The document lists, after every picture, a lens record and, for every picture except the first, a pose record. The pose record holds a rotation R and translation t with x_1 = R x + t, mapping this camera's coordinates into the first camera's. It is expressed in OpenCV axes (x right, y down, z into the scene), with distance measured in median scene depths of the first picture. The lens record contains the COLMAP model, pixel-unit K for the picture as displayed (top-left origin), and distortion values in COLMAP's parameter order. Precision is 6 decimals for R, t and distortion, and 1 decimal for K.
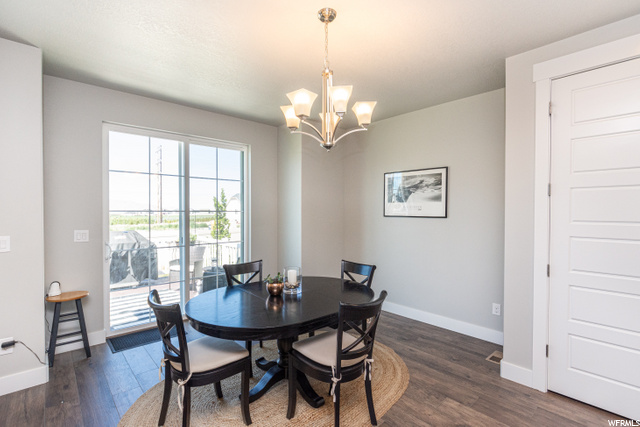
lens RADIAL K [[282.6, 0, 320.0], [0, 282.6, 213.5], [0, 0, 1]] dist [-0.001634, -0.000180]
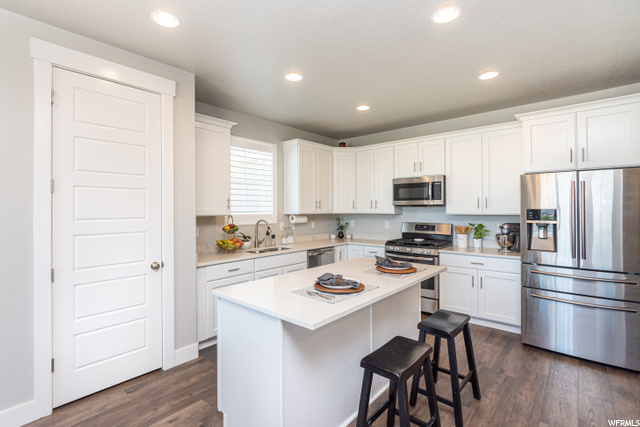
lens RADIAL K [[293.7, 0, 305.2], [0, 293.7, 208.7], [0, 0, 1]] dist [-0.001425, -0.000282]
pose [[-0.036853, 0.001665, 0.999319, -0.082882], [0.014539, 0.999894, -0.001130, 0.000729], [-0.999215, 0.014488, -0.036874, 0.117524]]
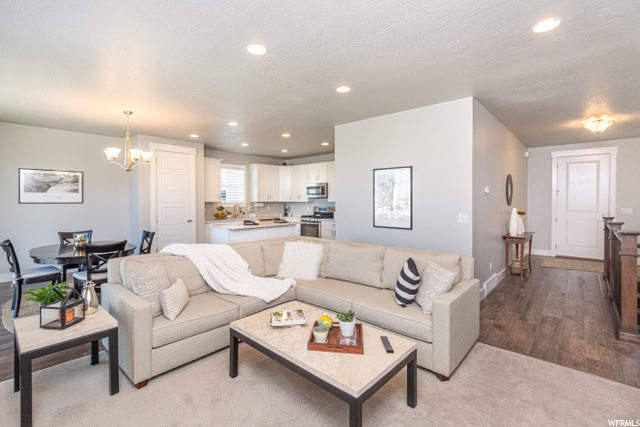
lens RADIAL K [[290.3, 0, 319.5], [0, 290.3, 207.3], [0, 0, 1]] dist [0.001904, 0.000233]
pose [[-0.060004, -0.022208, 0.997951, -1.306558], [0.011967, 0.999665, 0.022966, 0.018002], [-0.998126, 0.013321, -0.059718, -0.282714]]
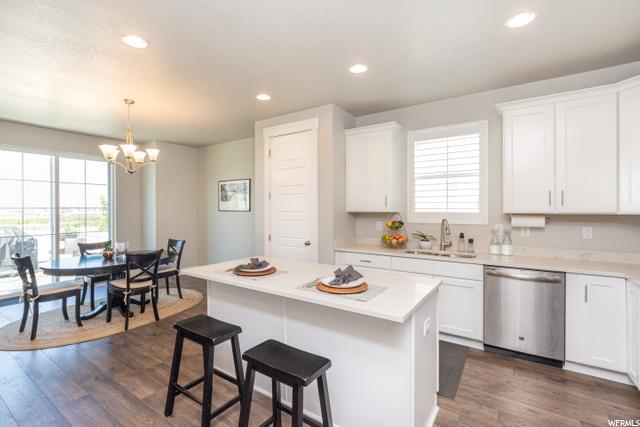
lens RADIAL K [[290.3, 0, 319.5], [0, 290.3, 207.3], [0, 0, 1]] dist [0.001904, 0.000233]
pose [[0.977762, -0.003818, 0.209684, 0.473597], [0.006072, 0.999930, -0.010108, 0.010456], [-0.209631, 0.011156, 0.977717, -0.631697]]
